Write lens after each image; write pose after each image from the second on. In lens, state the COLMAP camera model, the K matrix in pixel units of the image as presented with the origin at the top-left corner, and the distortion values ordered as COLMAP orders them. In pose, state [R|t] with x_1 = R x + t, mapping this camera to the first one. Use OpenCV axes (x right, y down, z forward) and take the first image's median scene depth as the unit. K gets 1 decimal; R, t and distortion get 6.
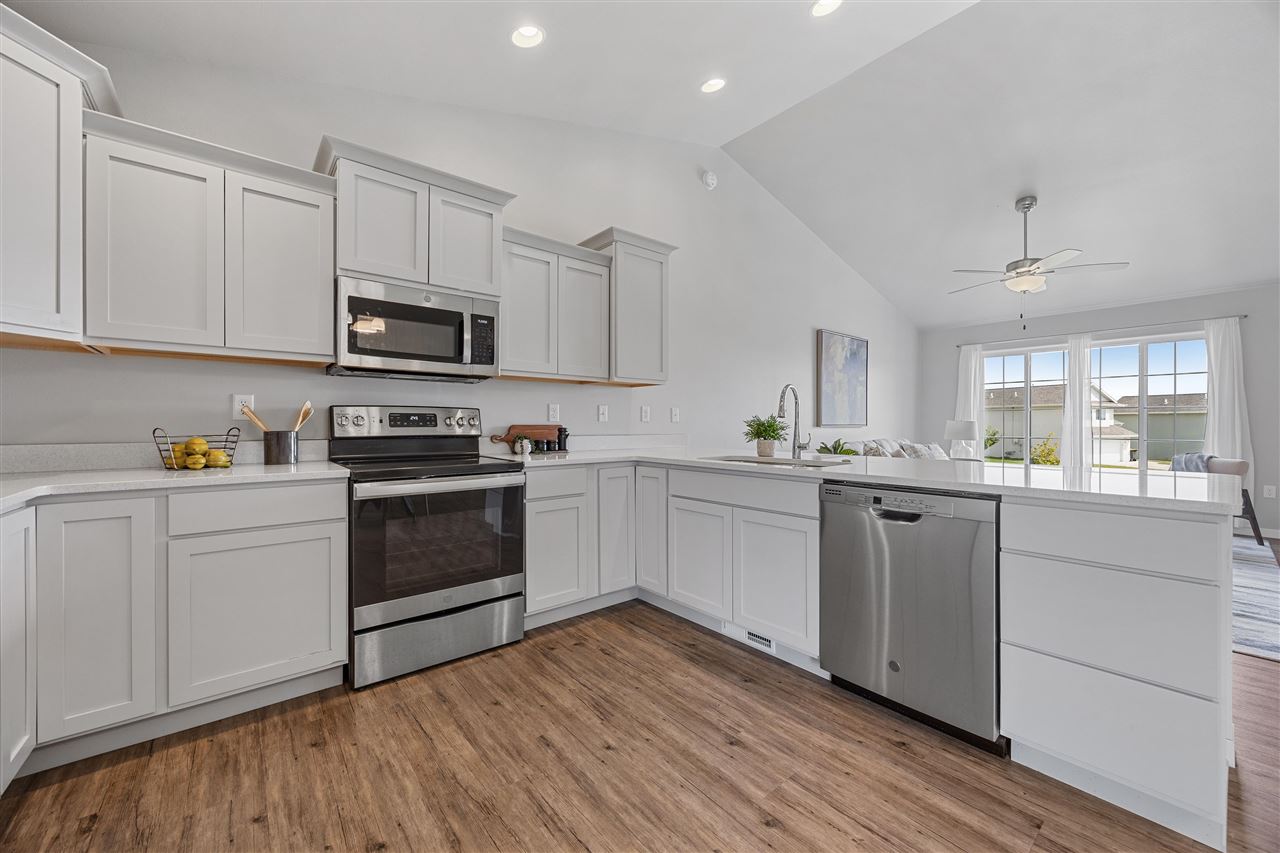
lens RADIAL K [[490.9, 0, 651.4], [0, 490.9, 426.6], [0, 0, 1]] dist [-0.002167, 0.001149]
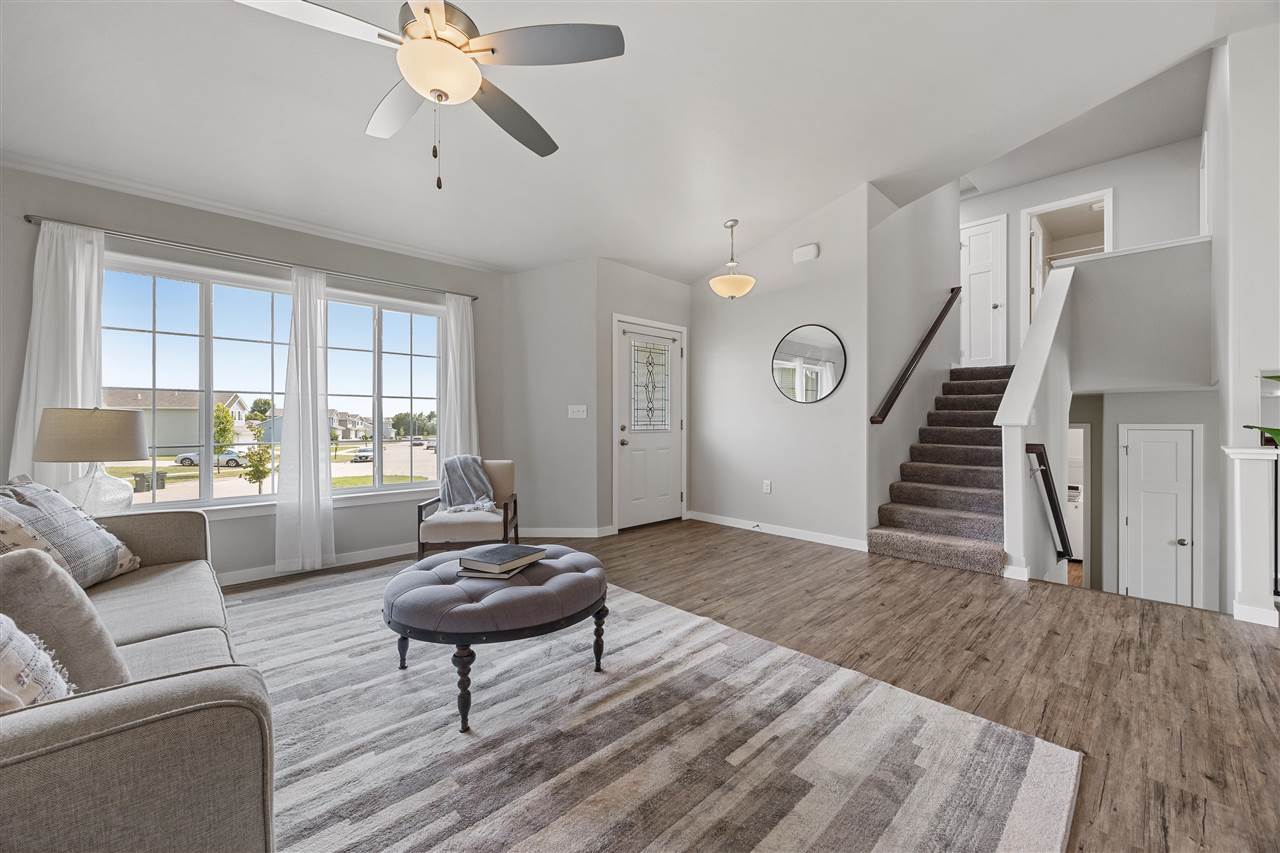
lens RADIAL K [[490.9, 0, 641.1], [0, 490.9, 420.5], [0, 0, 1]] dist [-0.002167, 0.001149]
pose [[-0.072172, -0.001691, 0.997391, 0.645454], [0.005341, 0.999984, 0.002082, -0.005642], [-0.997378, 0.005477, -0.072162, 1.605857]]
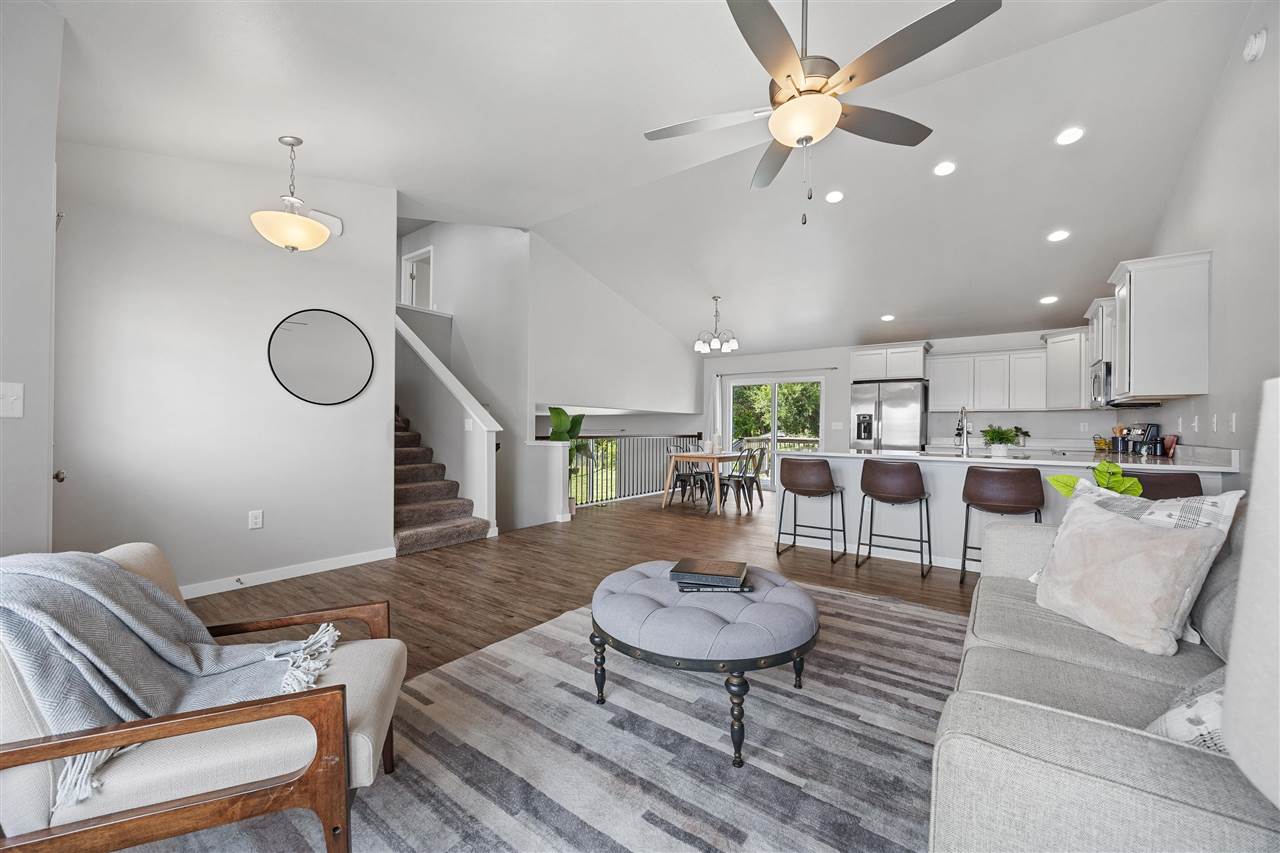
lens RADIAL K [[490.9, 0, 648.0], [0, 490.9, 430.2], [0, 0, 1]] dist [-0.002167, 0.001149]
pose [[-0.971144, -0.010496, -0.238261, 1.878584], [-0.012712, 0.999889, 0.007766, -0.011085], [0.238153, 0.010570, -0.971170, 2.611797]]
